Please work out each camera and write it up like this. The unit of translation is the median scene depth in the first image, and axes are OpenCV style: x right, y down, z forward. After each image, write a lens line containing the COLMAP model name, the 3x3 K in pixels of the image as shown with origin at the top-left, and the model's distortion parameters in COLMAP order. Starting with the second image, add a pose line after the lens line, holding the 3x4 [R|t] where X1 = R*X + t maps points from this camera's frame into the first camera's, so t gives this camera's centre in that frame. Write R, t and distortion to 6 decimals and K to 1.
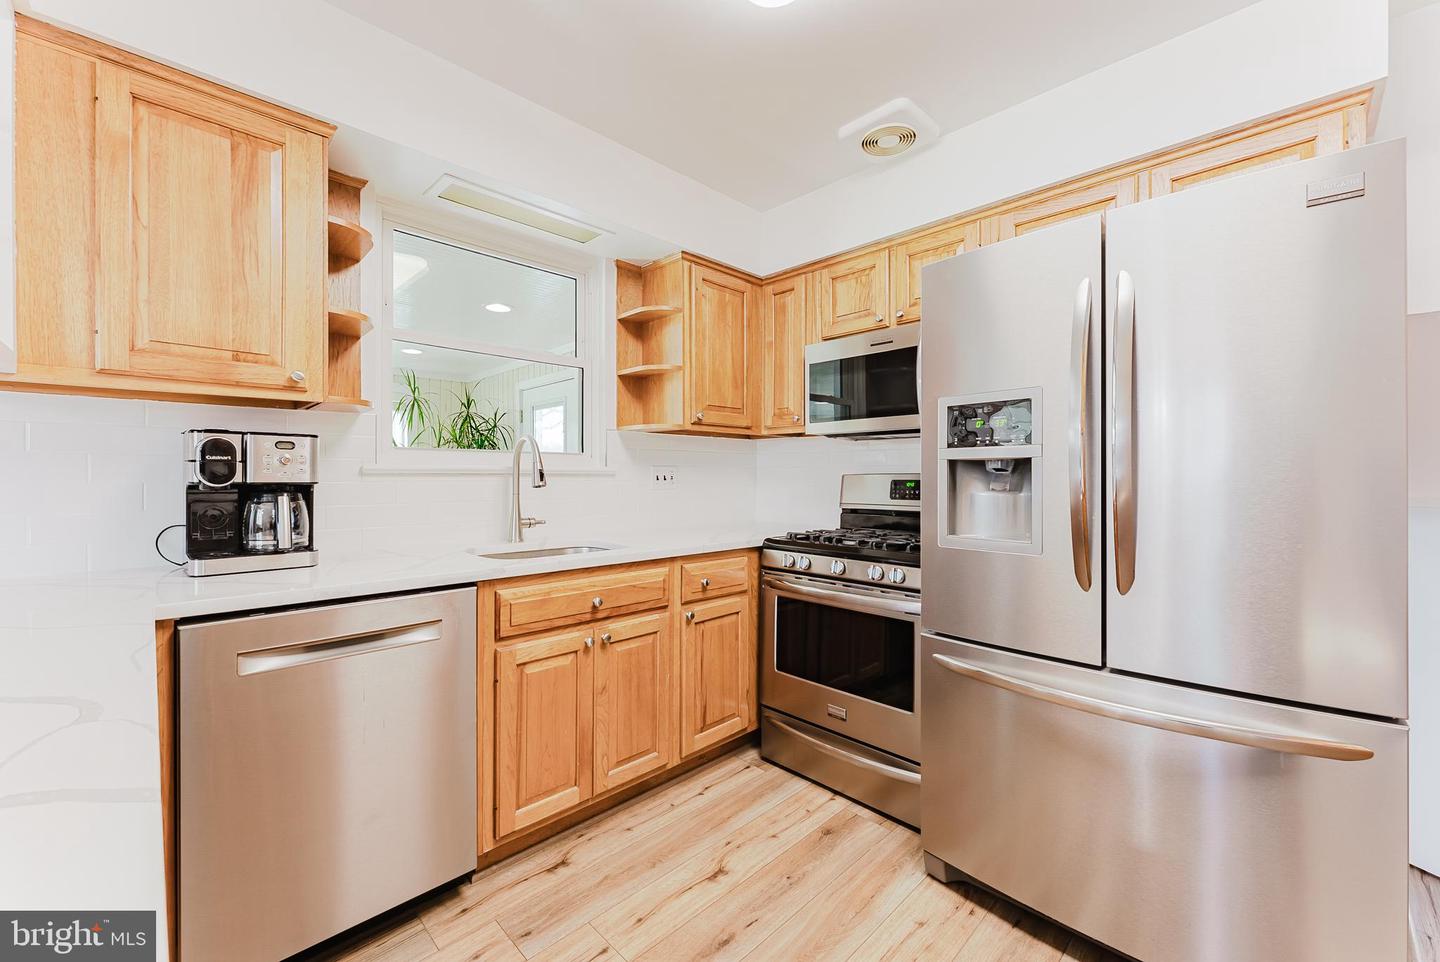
lens RADIAL K [[582.1, 0, 720.6], [0, 582.1, 474.5], [0, 0, 1]] dist [-0.000528, 0.000004]
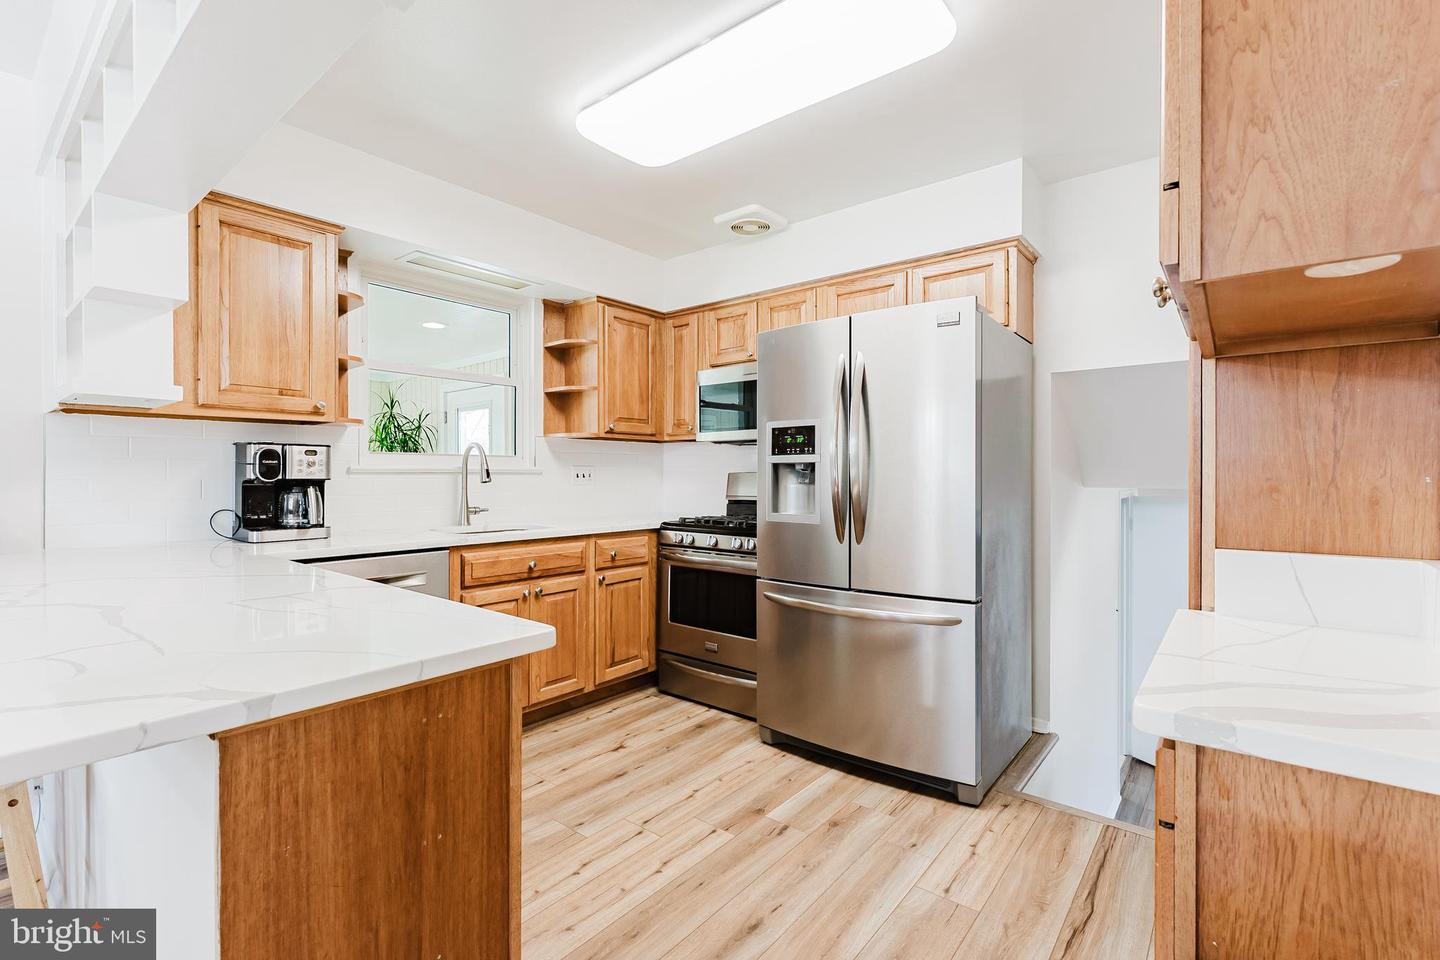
lens RADIAL K [[641.1, 0, 728.0], [0, 641.1, 472.3], [0, 0, 1]] dist [0.003054, 0.000091]
pose [[0.992942, -0.000202, 0.118605, 0.059956], [0.000265, 1.000000, -0.000510, -0.000653], [-0.118604, 0.000538, 0.992941, -0.491451]]
